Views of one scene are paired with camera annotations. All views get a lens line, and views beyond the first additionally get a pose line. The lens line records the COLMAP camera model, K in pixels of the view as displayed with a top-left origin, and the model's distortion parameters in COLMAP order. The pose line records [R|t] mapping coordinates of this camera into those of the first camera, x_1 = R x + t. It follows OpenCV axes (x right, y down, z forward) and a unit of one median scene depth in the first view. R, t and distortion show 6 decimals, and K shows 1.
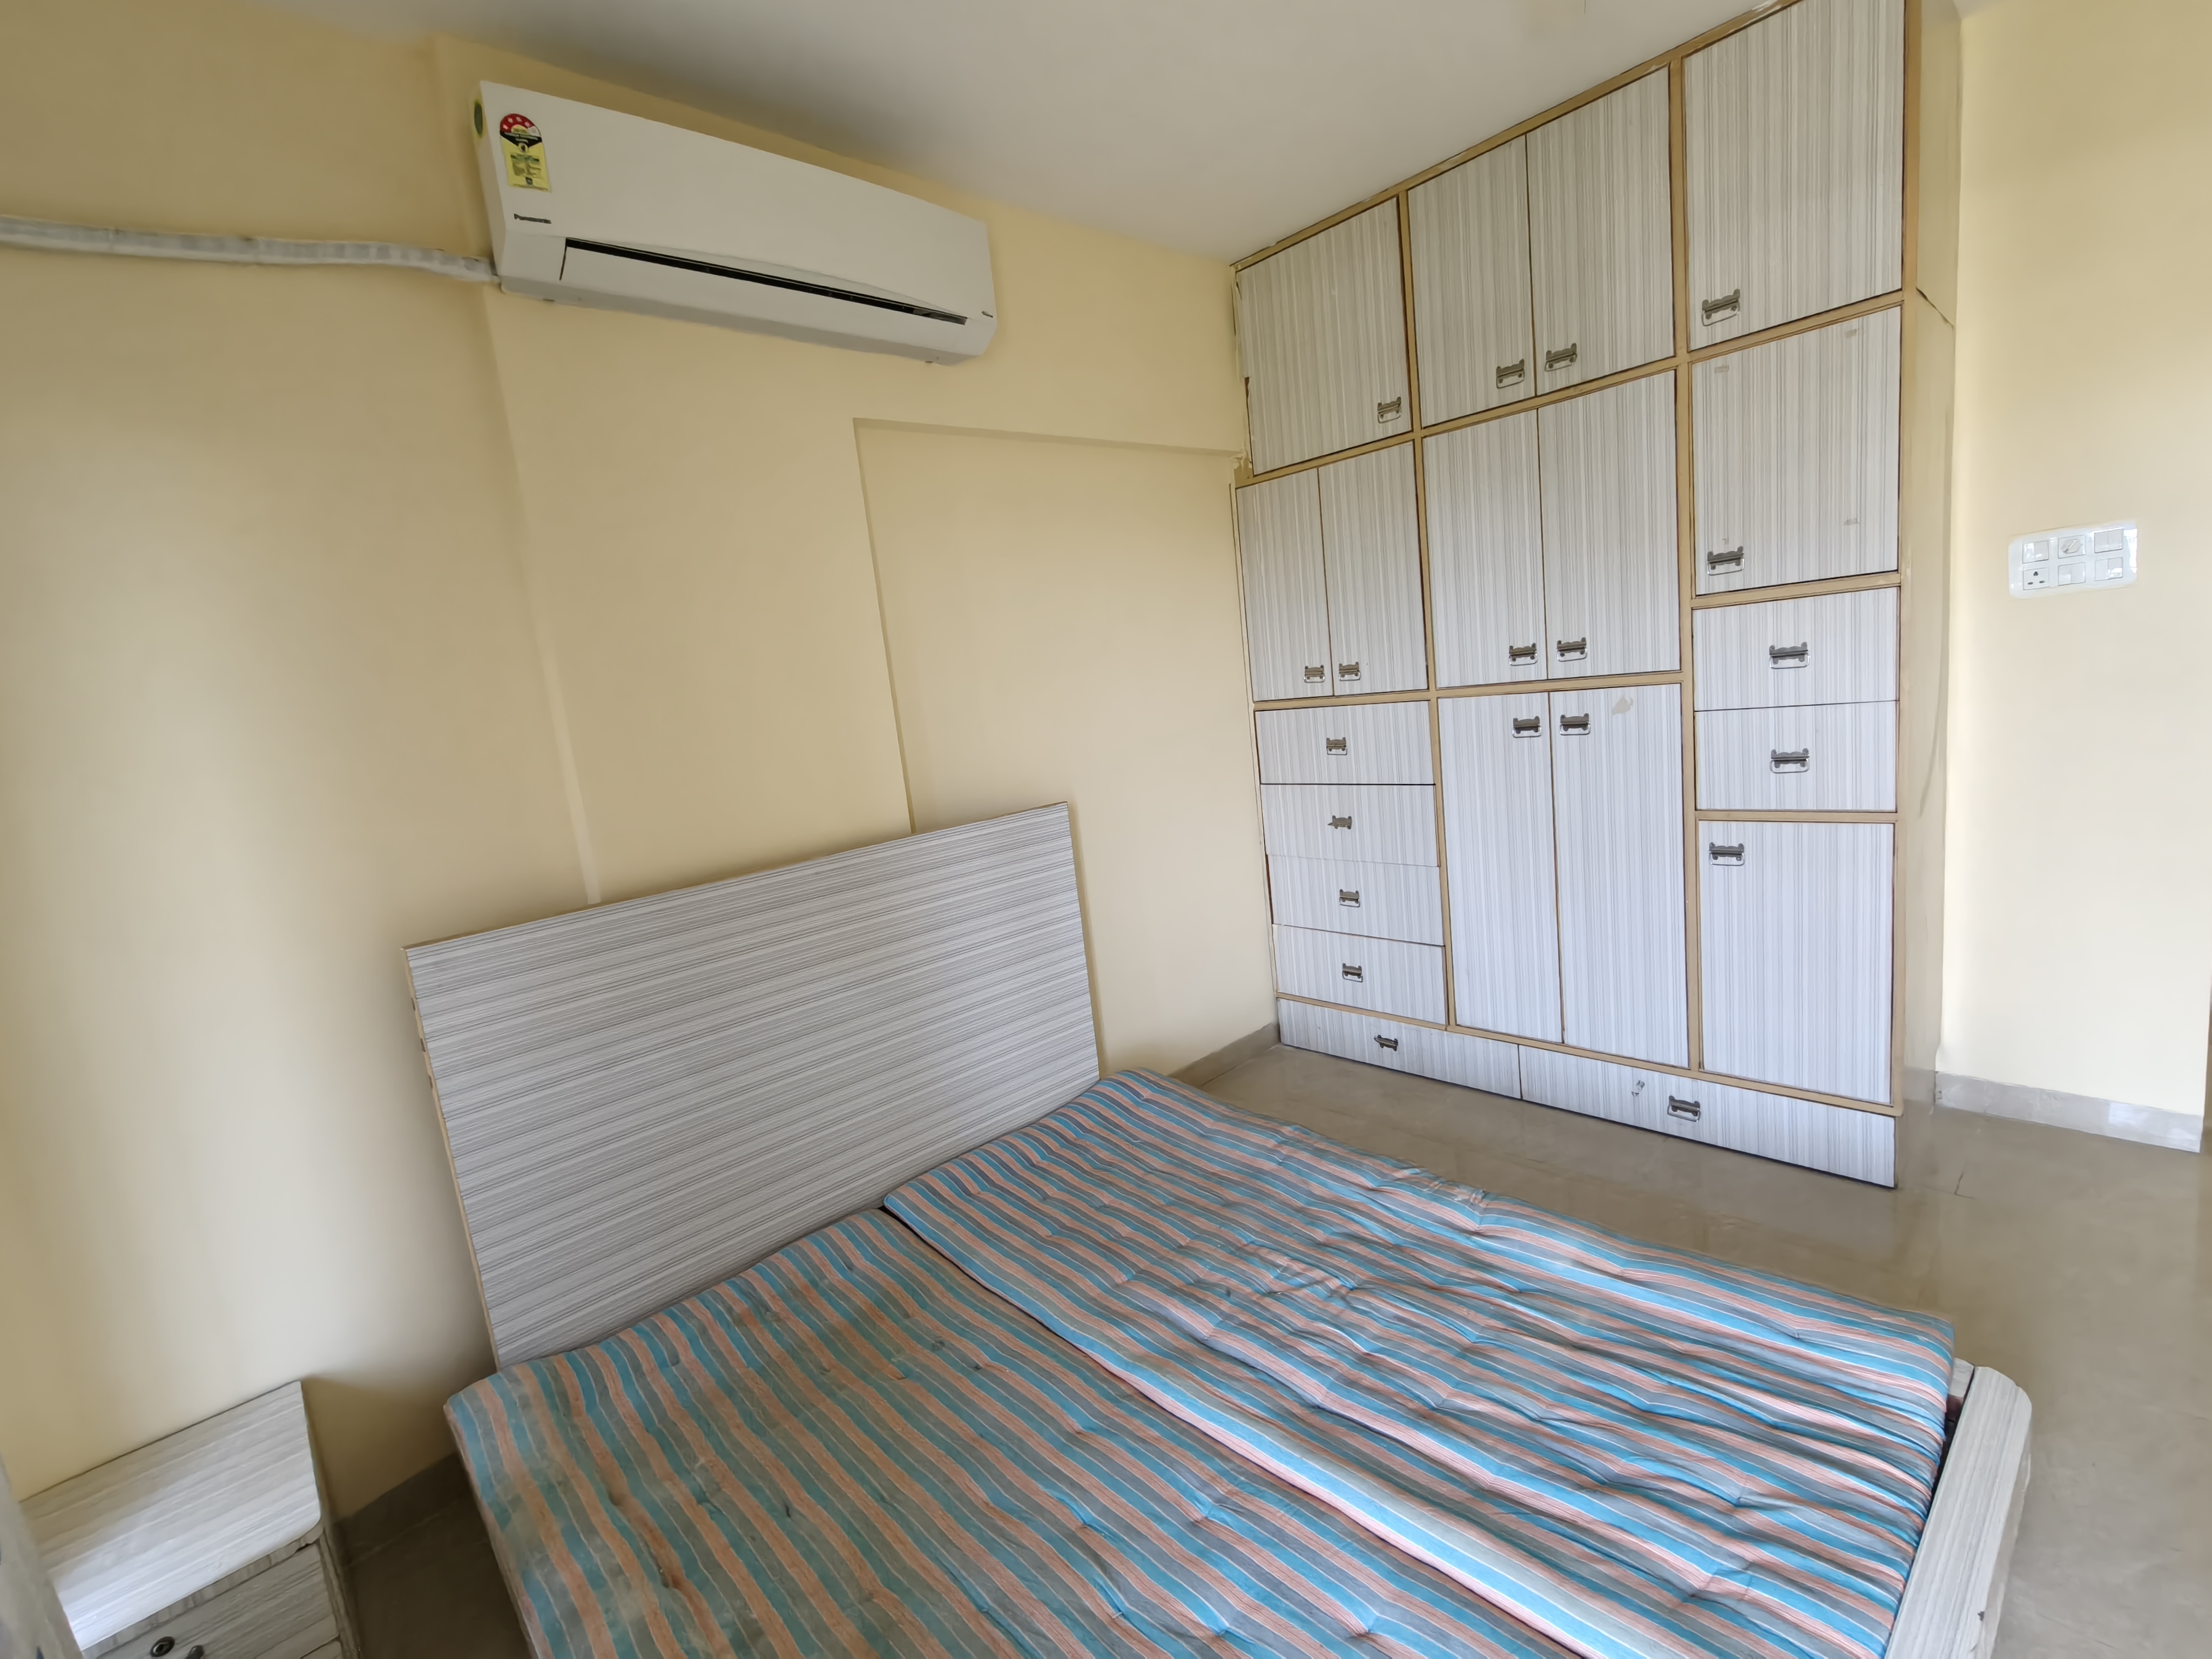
lens RADIAL K [[1001.1, 0, 1099.8], [0, 1001.1, 829.8], [0, 0, 1]] dist [0.001096, 0.002671]
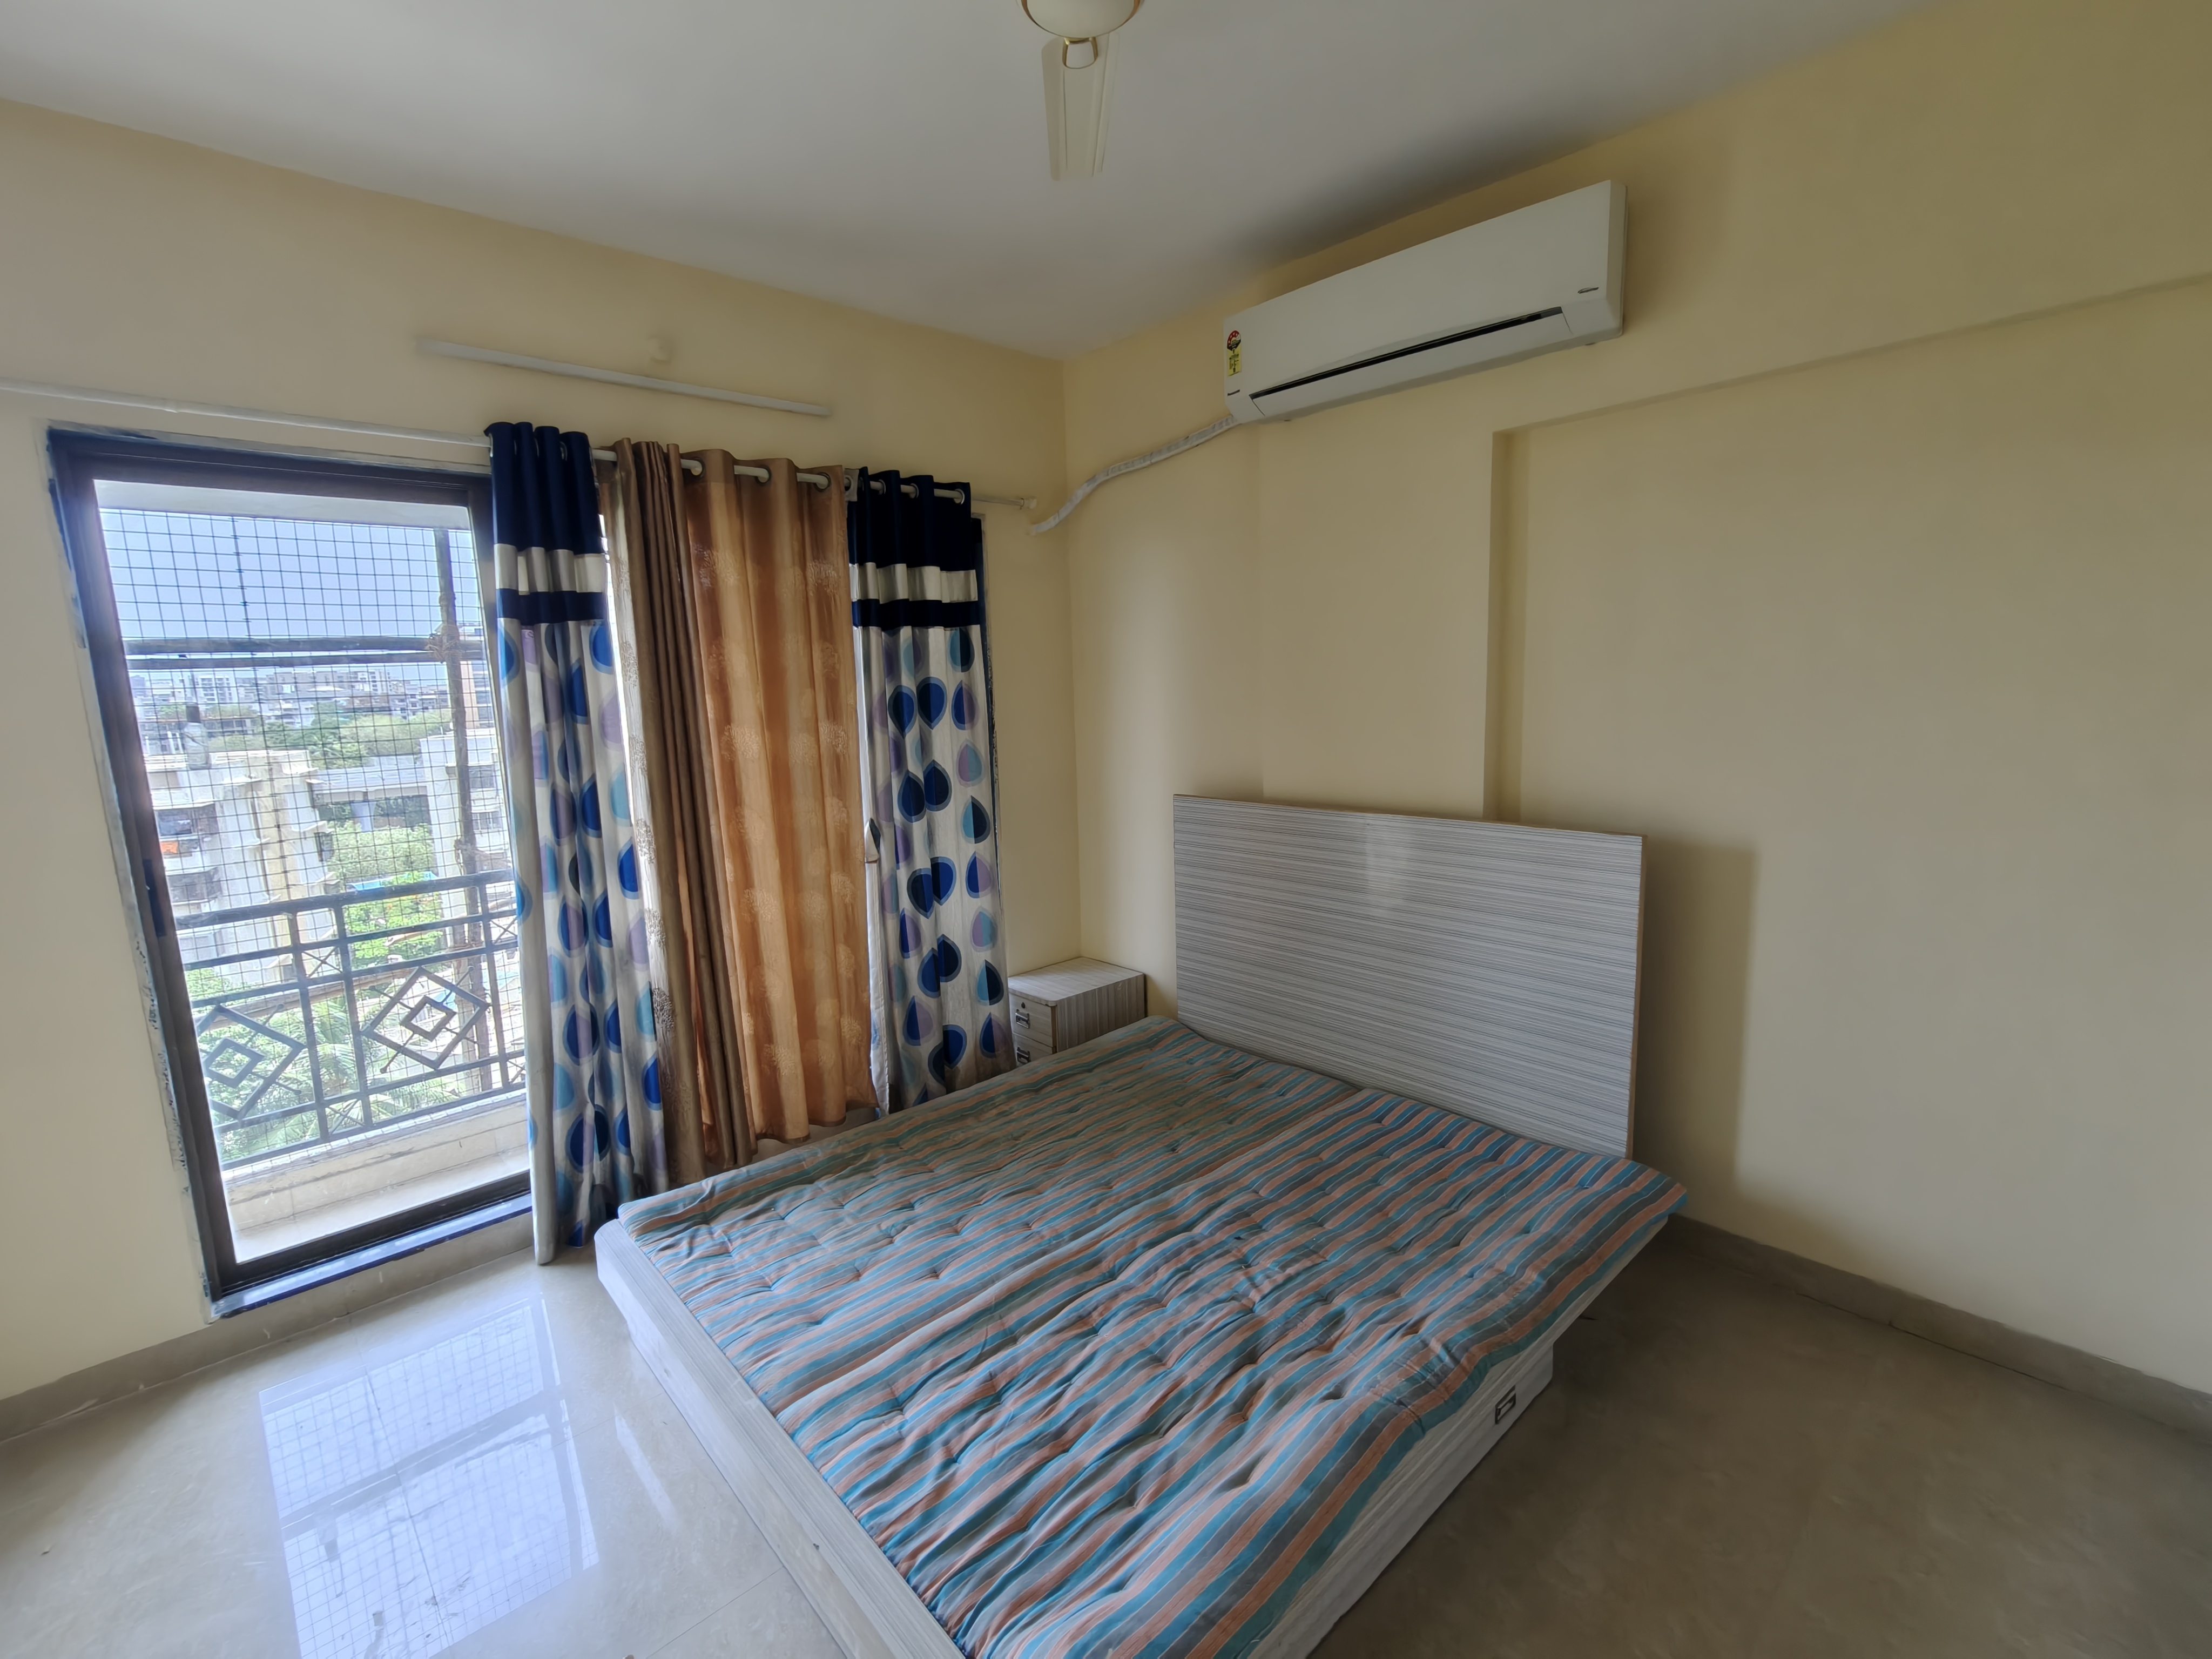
lens RADIAL K [[1001.1, 0, 1099.8], [0, 1001.1, 829.8], [0, 0, 1]] dist [0.001096, 0.002671]
pose [[-0.004492, 0.260887, -0.965359, 1.119016], [-0.119283, 0.958336, 0.259544, -0.281591], [0.992850, 0.116317, 0.026814, 0.730764]]
